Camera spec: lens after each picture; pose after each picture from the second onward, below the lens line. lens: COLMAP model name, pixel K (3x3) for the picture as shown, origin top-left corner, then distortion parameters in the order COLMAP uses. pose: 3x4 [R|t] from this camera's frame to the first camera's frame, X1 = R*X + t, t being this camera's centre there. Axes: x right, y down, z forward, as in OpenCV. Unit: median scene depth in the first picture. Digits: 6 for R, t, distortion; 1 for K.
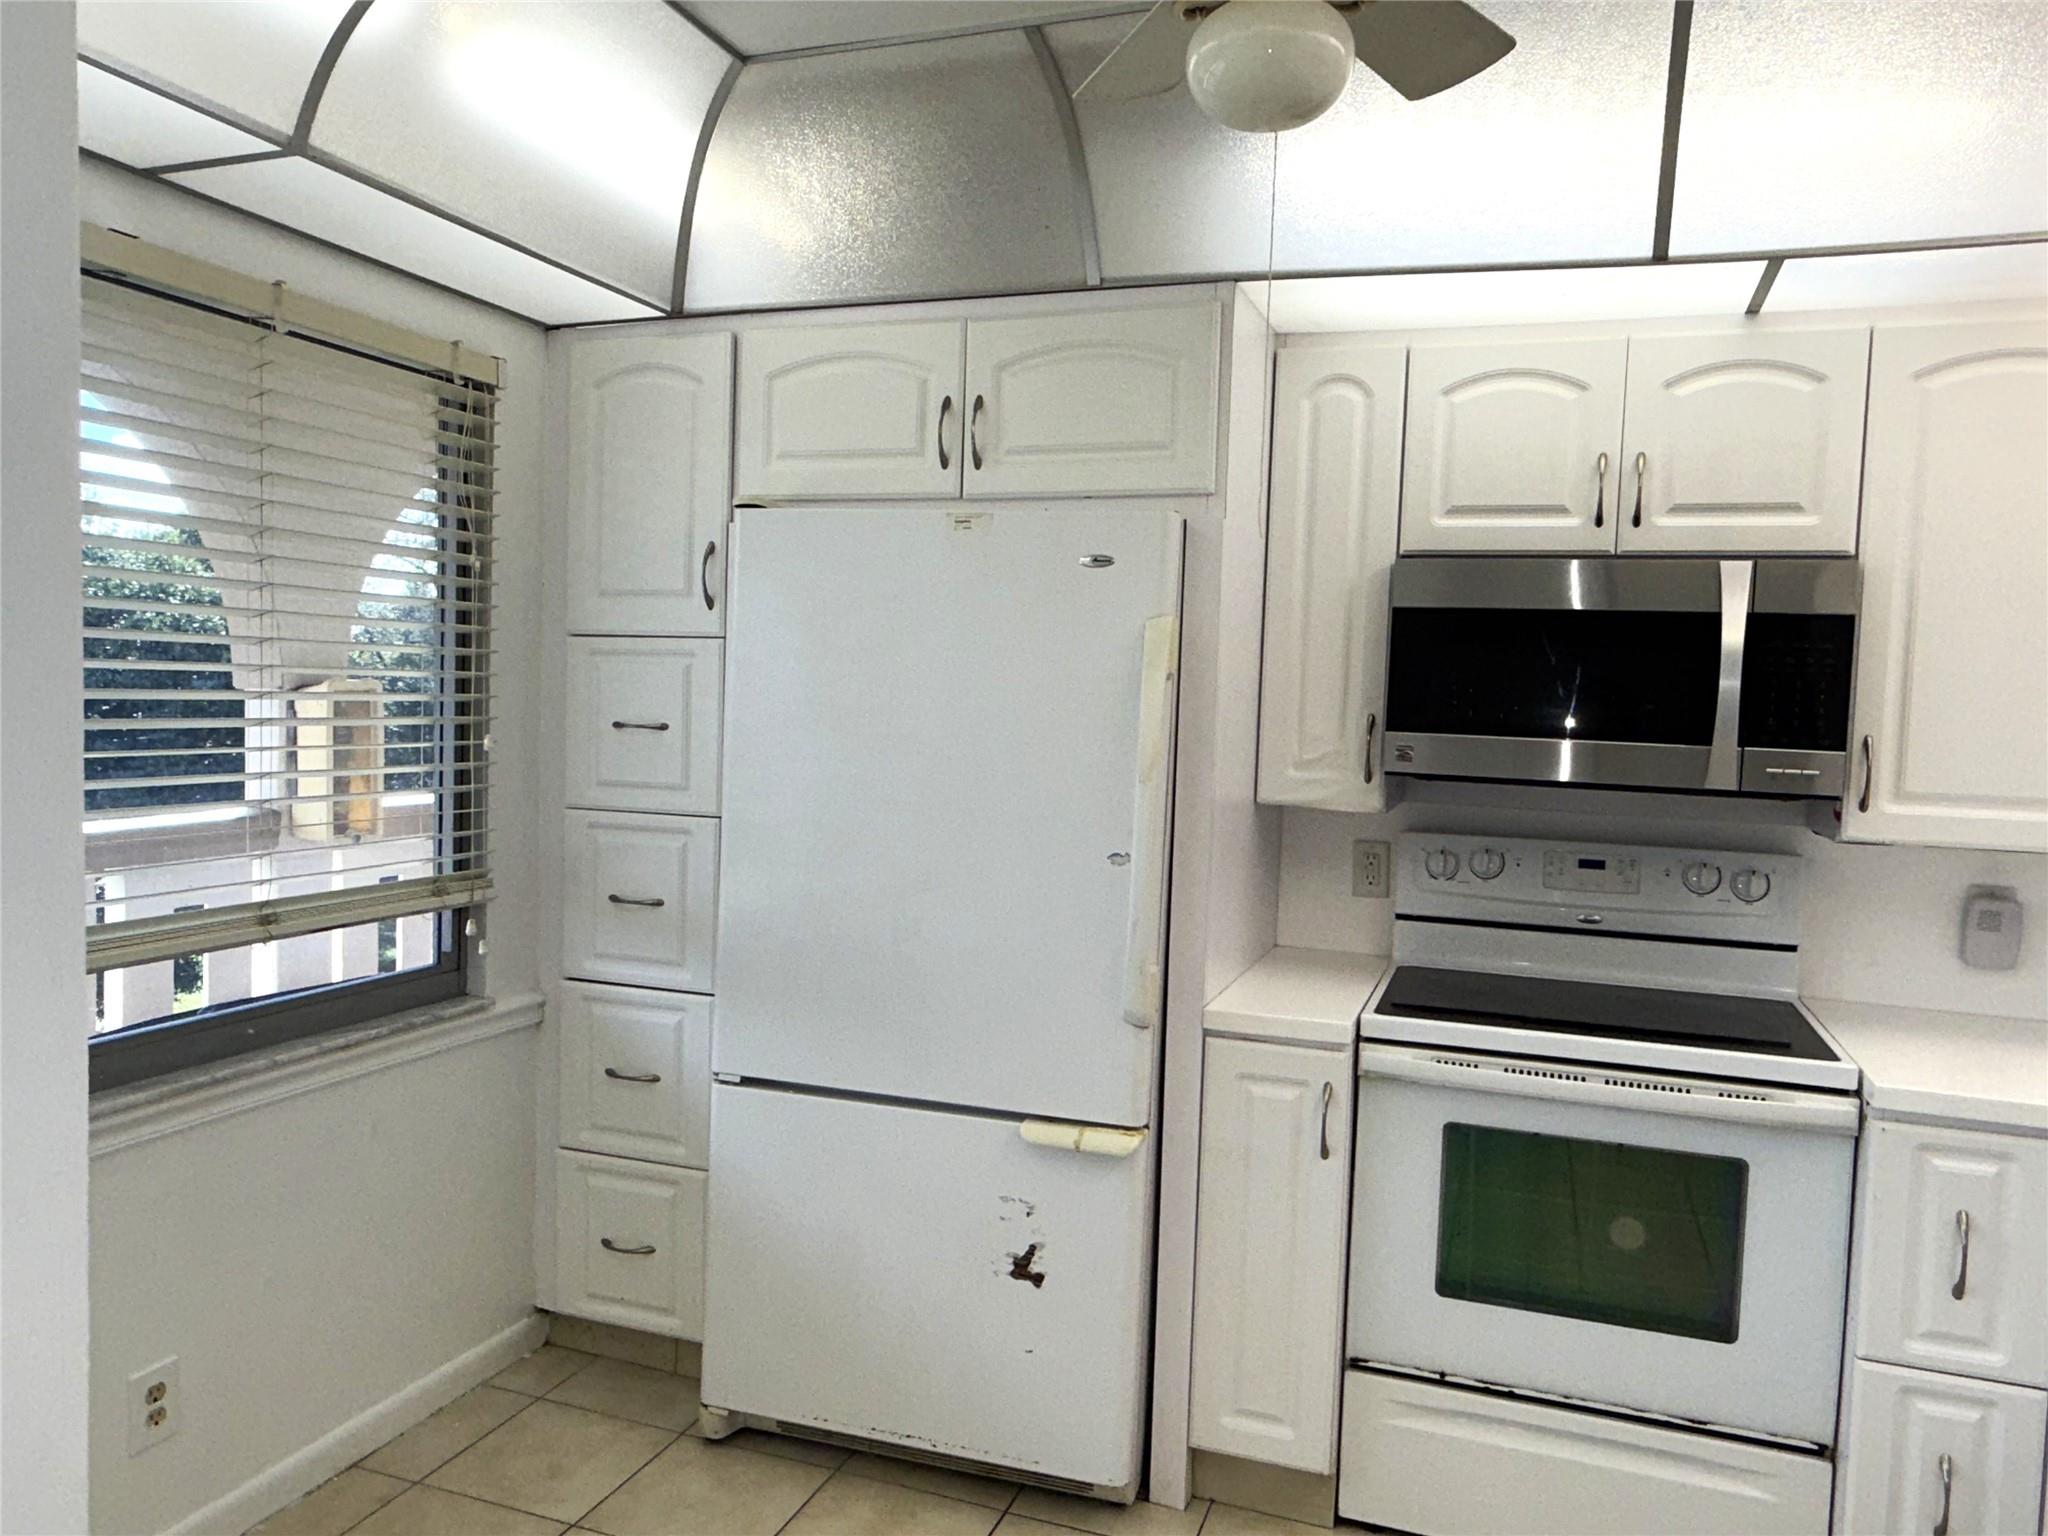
lens RADIAL K [[1434.4, 0, 1023.4], [0, 1434.4, 775.6], [0, 0, 1]] dist [-0.000434, 0.002158]
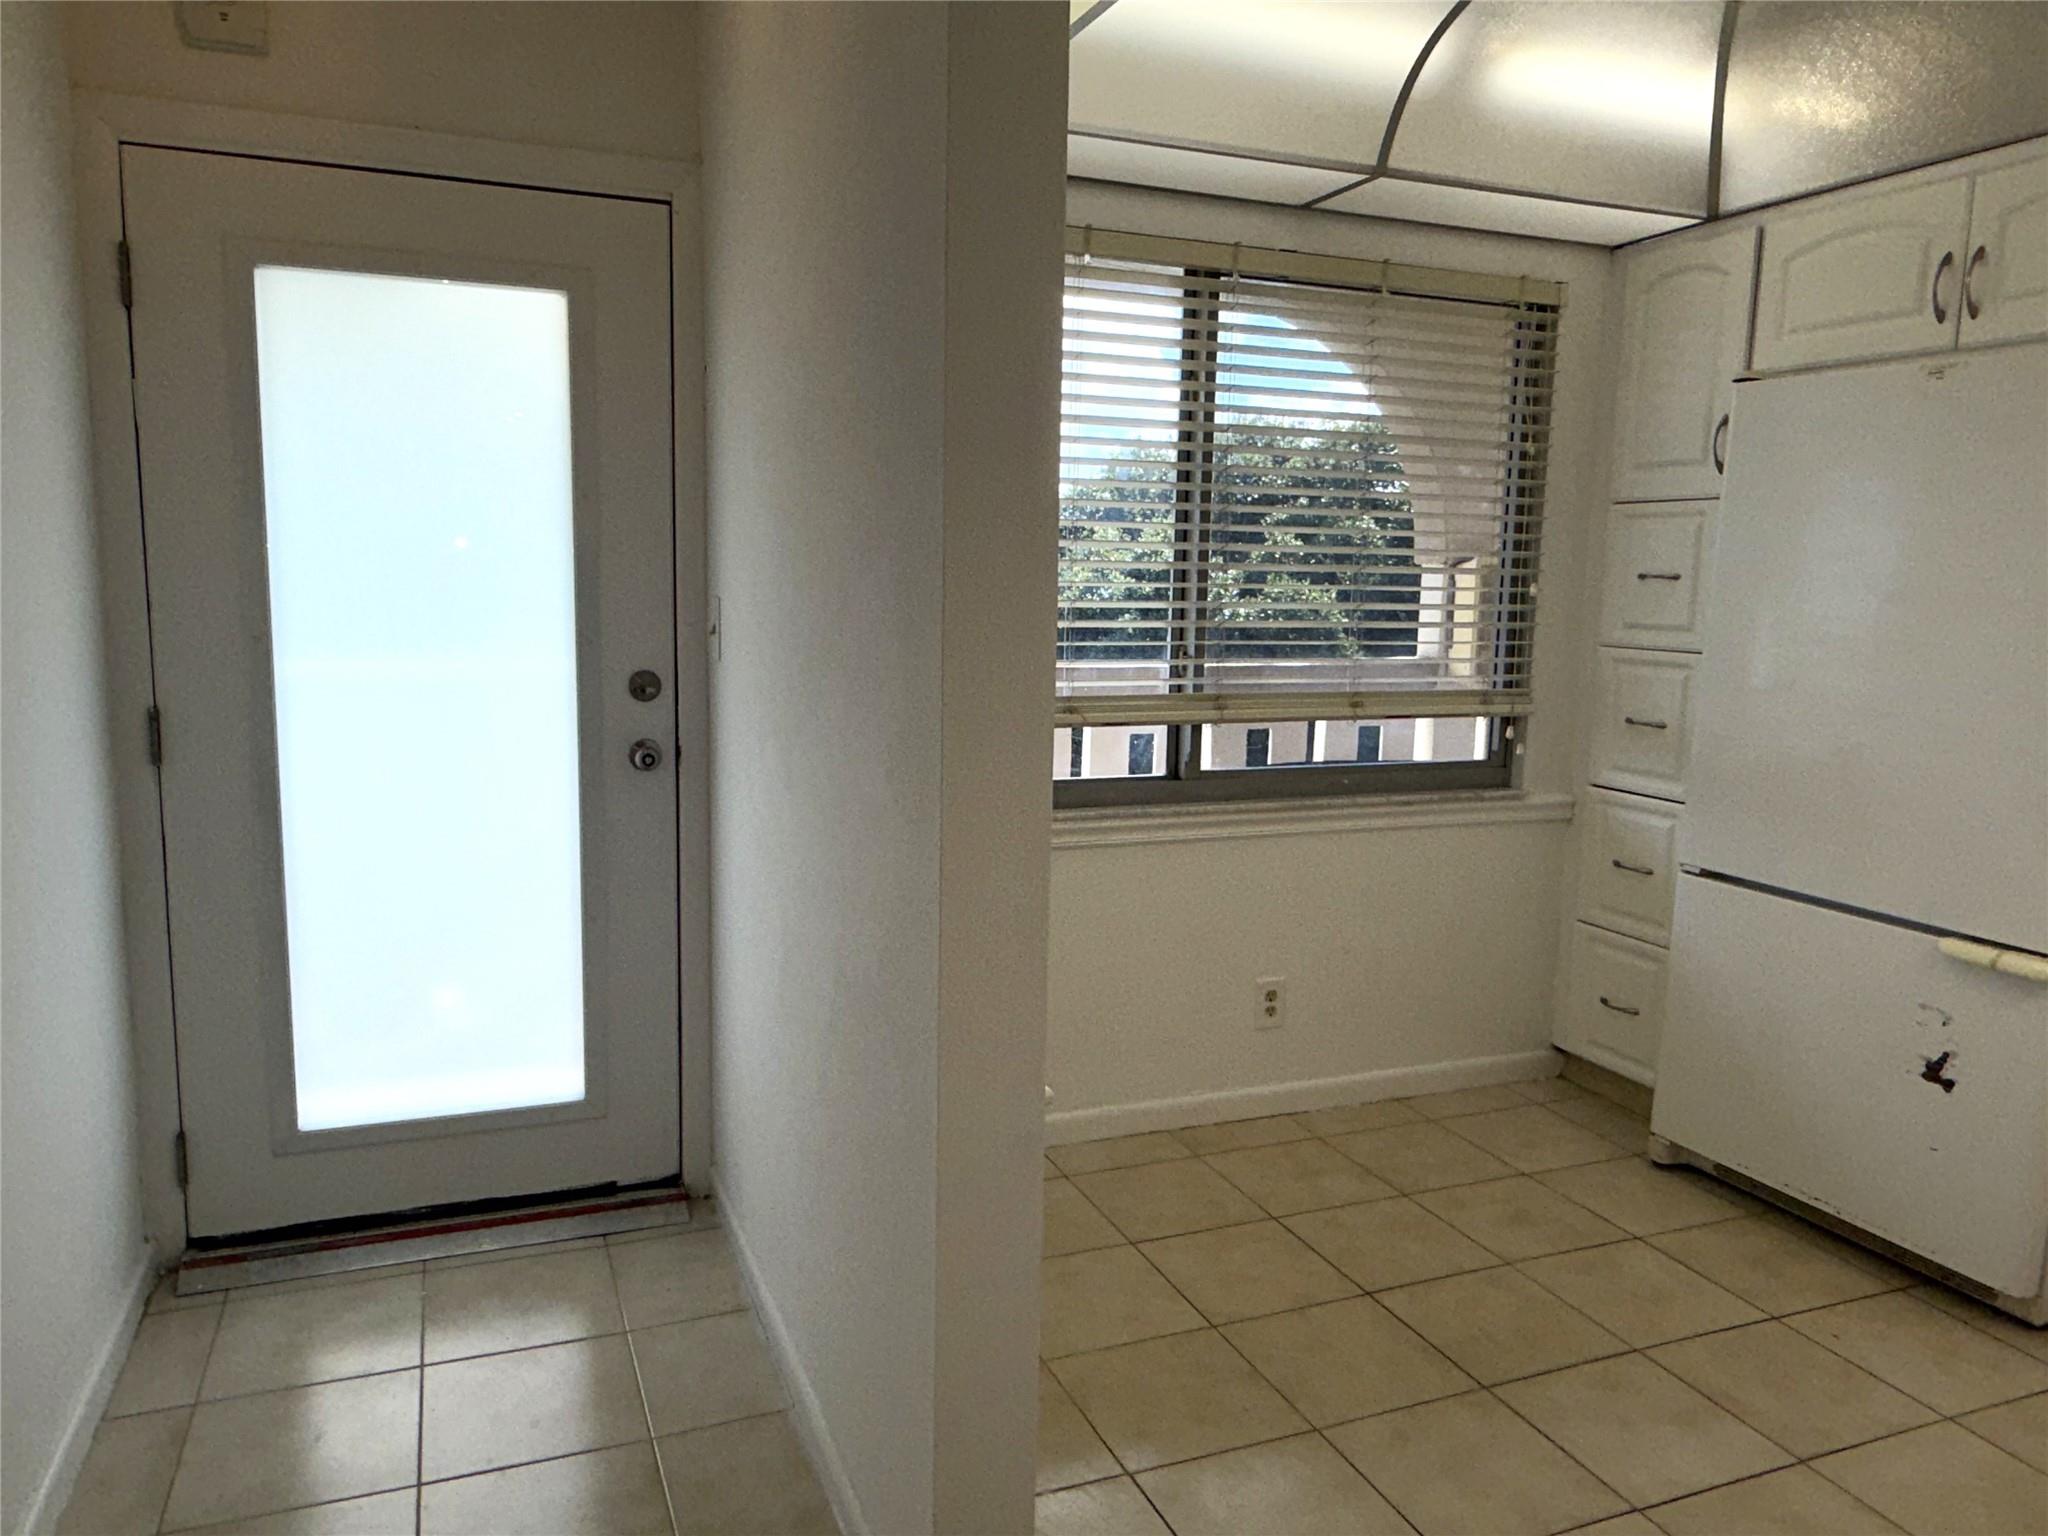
lens RADIAL K [[1434.4, 0, 1023.4], [0, 1434.4, 775.6], [0, 0, 1]] dist [-0.000434, 0.002158]
pose [[0.664798, 0.090734, -0.741492, 0.314112], [-0.043650, 0.995618, 0.082696, 0.060659], [0.745747, -0.022610, 0.665846, -0.216261]]
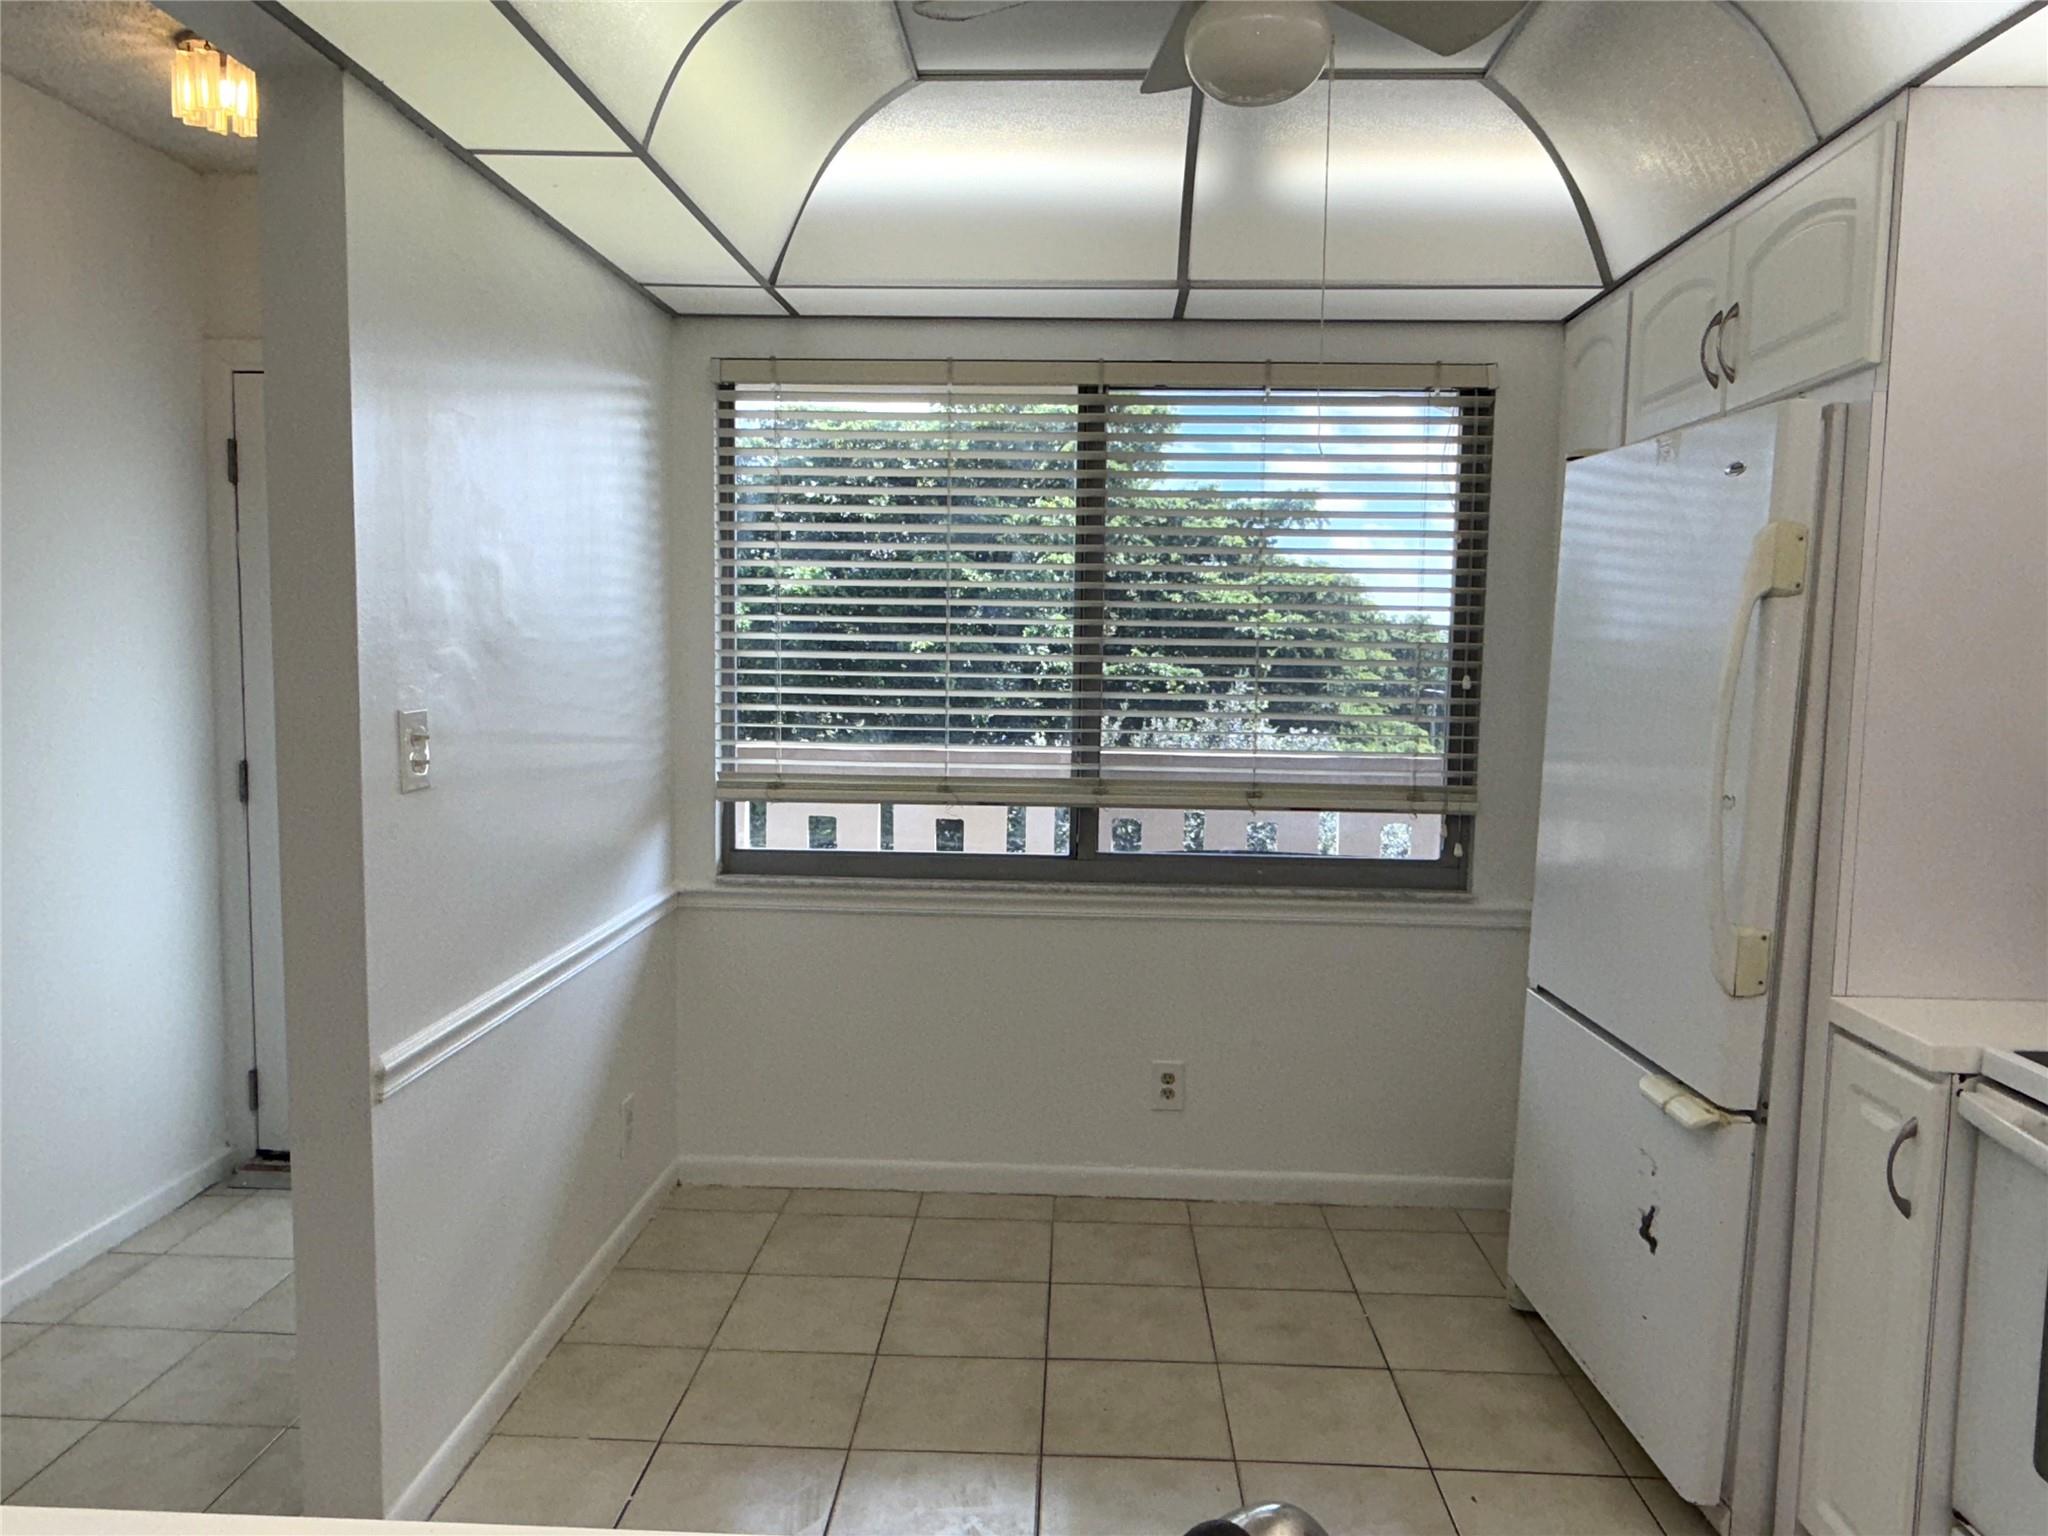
lens RADIAL K [[1434.4, 0, 1023.4], [0, 1434.4, 775.6], [0, 0, 1]] dist [-0.000434, 0.002158]
pose [[0.302649, 0.063137, -0.951008, 0.735986], [-0.062244, 0.996983, 0.046381, 0.024532], [0.951067, 0.045157, 0.305666, 0.294536]]
